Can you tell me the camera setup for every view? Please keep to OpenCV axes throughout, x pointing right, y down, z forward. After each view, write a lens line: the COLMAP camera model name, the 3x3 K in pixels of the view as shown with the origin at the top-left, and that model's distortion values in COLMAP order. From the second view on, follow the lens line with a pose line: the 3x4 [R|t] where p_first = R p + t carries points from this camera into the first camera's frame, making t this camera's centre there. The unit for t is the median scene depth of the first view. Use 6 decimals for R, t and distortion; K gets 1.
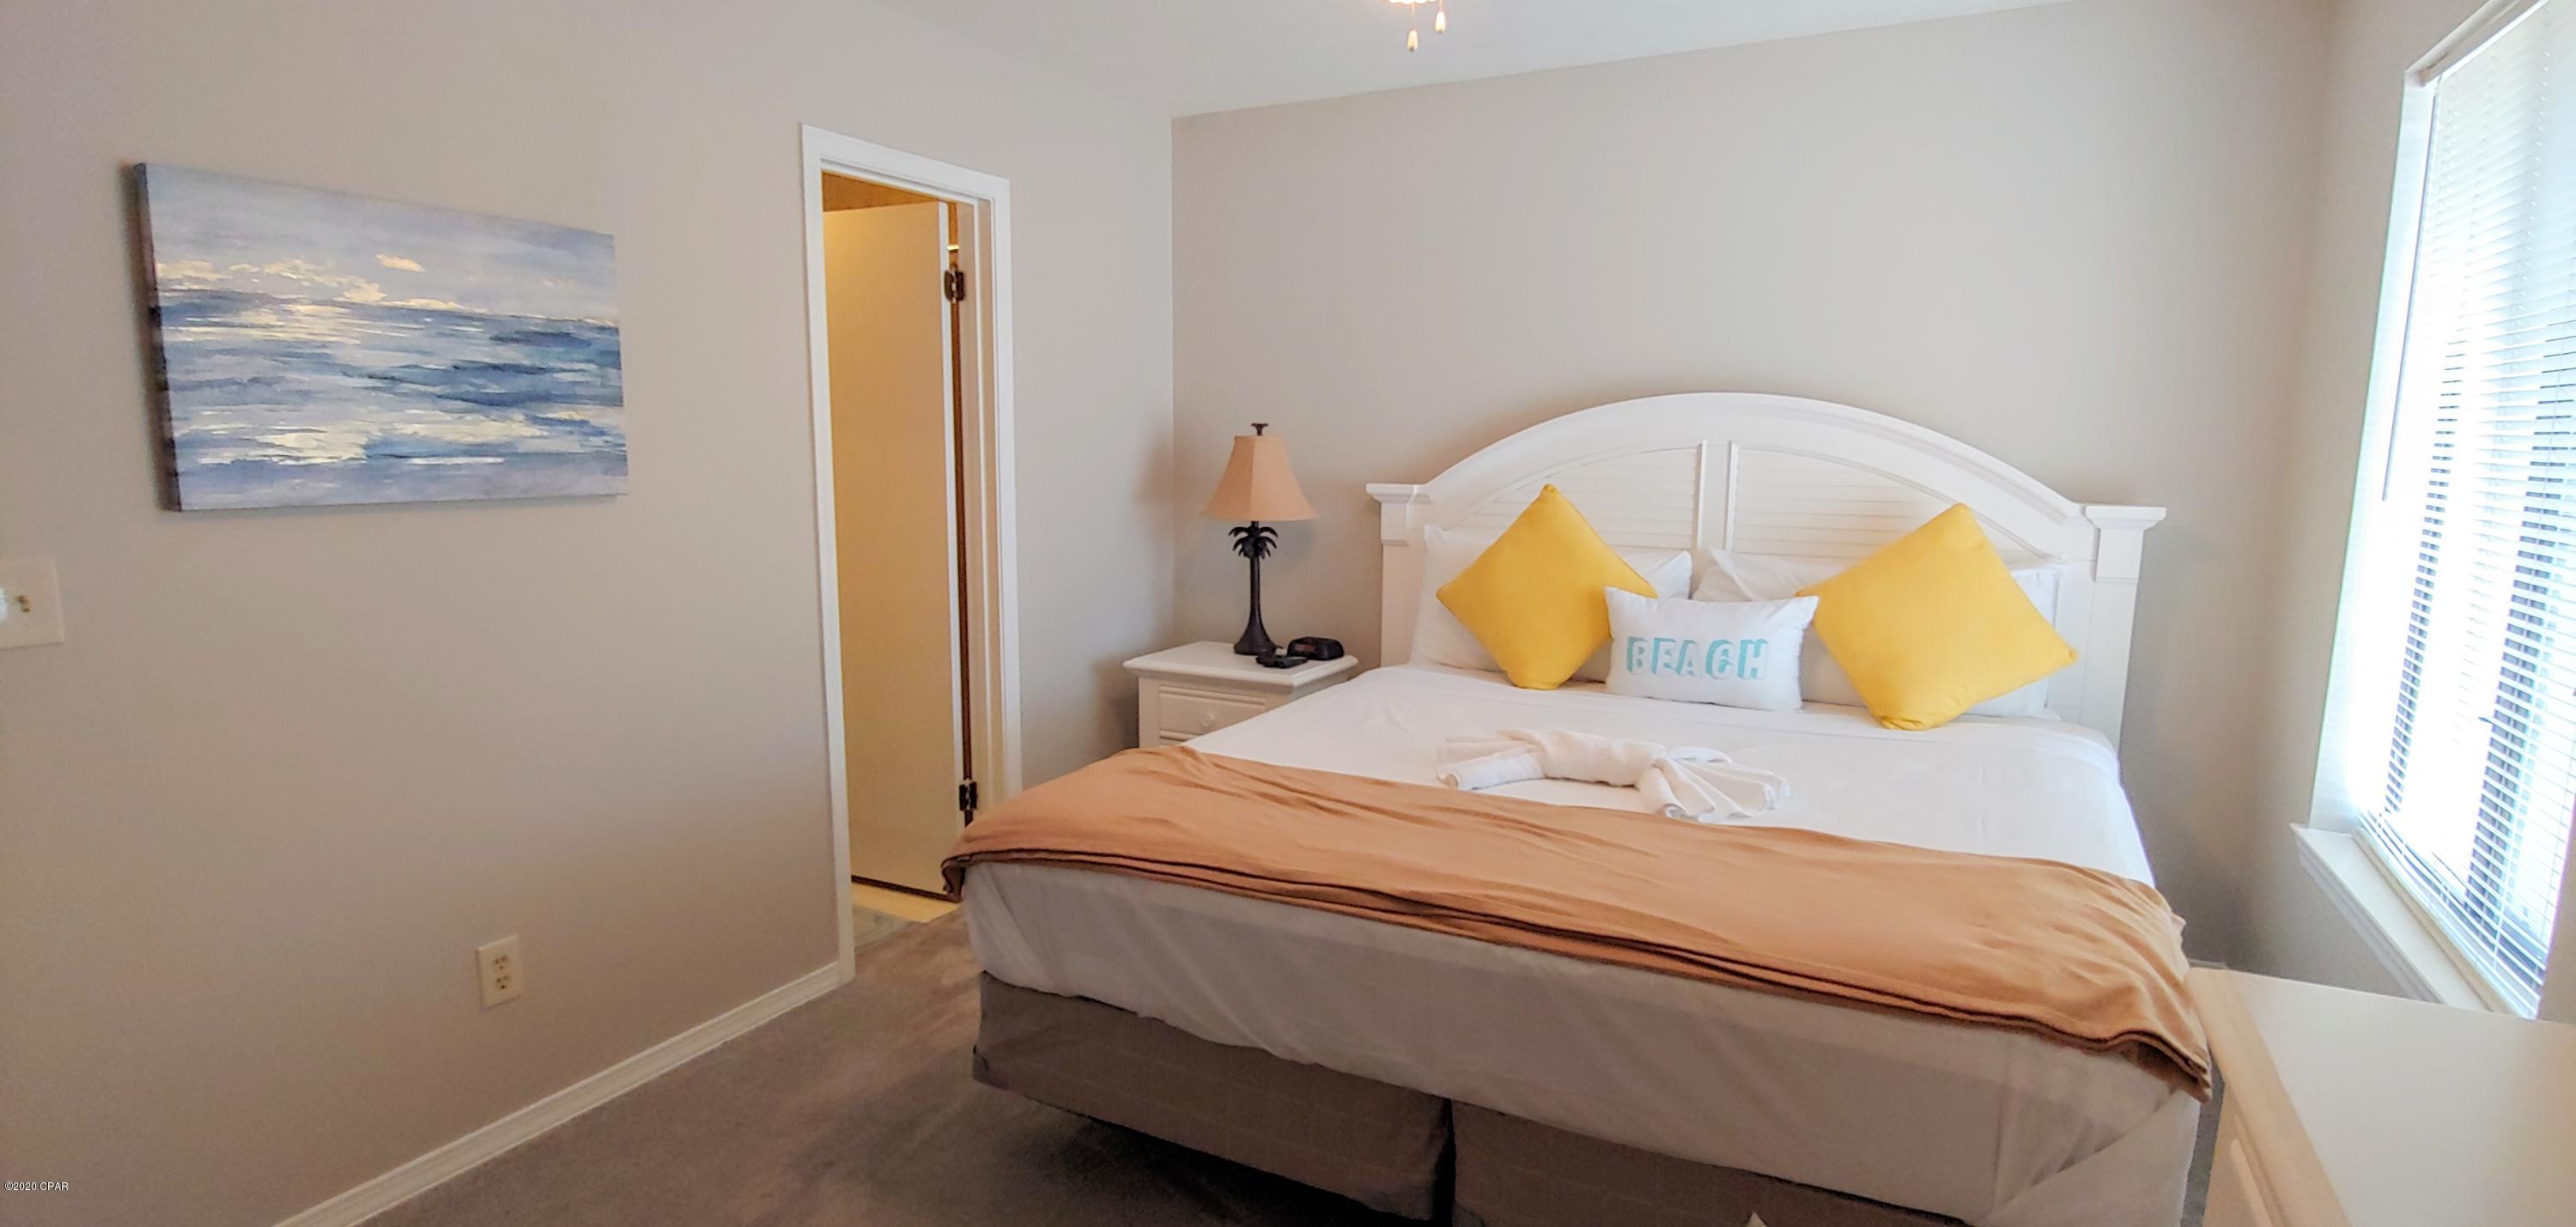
lens RADIAL K [[1294.2, 0, 1285.0], [0, 1294.2, 641.7], [0, 0, 1]] dist [-0.010885, -0.000118]
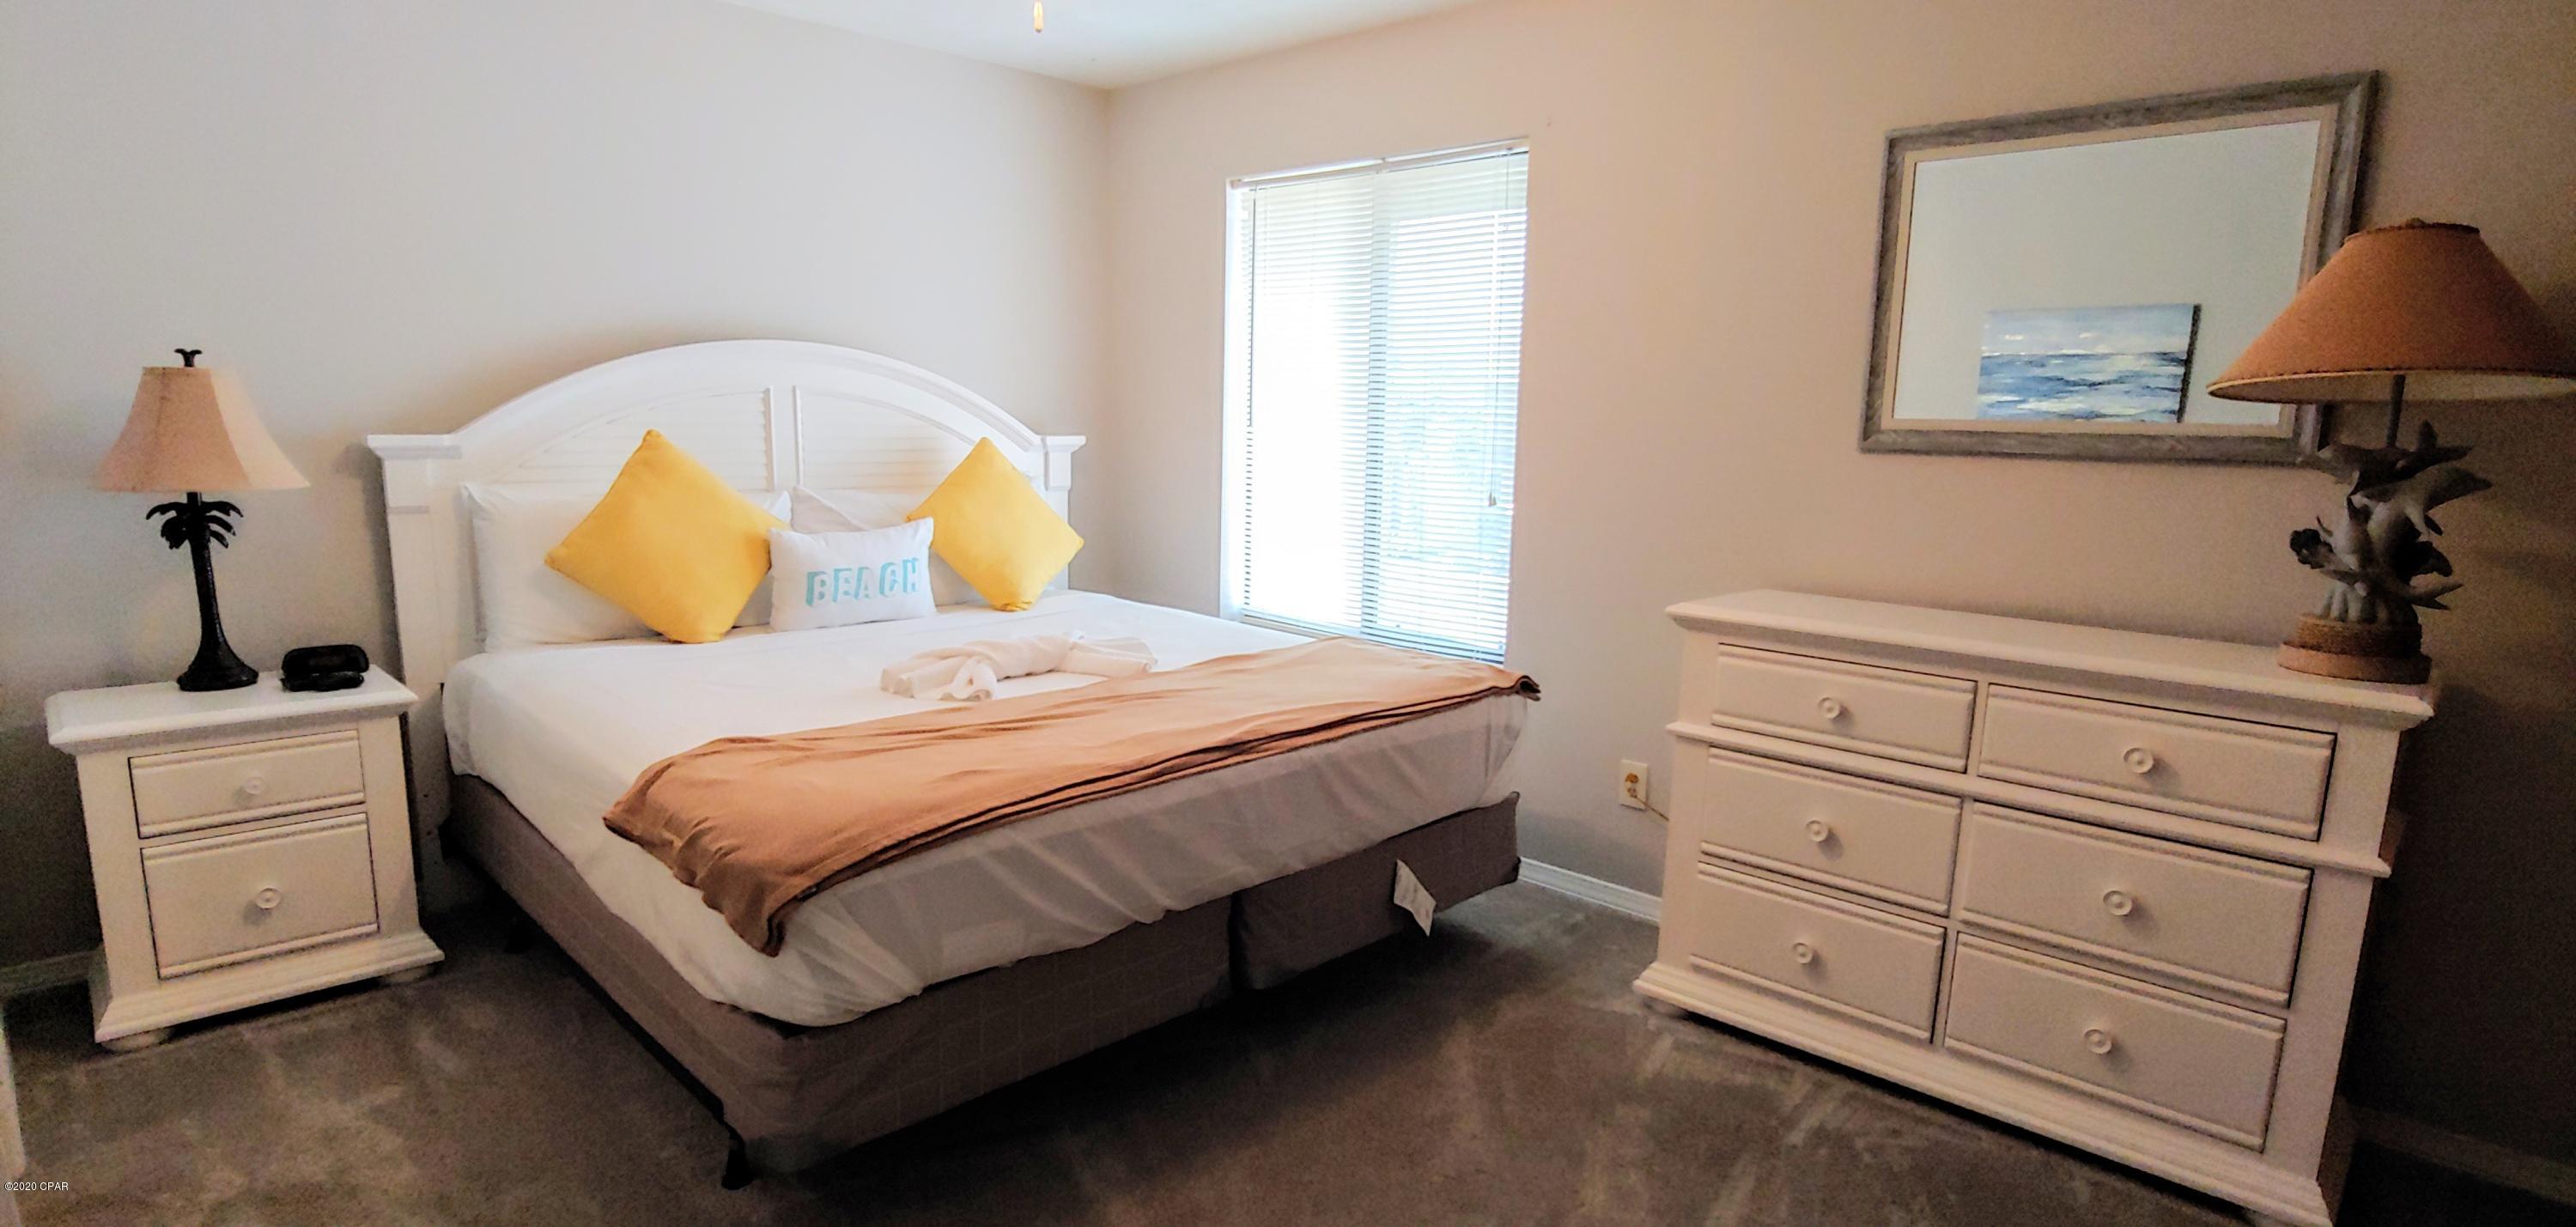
lens RADIAL K [[1294.2, 0, 1285.0], [0, 1294.2, 641.7], [0, 0, 1]] dist [-0.010885, -0.000118]
pose [[0.290654, -0.169648, 0.941669, -0.646418], [0.133326, 0.981736, 0.135714, -0.040976], [-0.947494, 0.086103, 0.307964, 0.325444]]
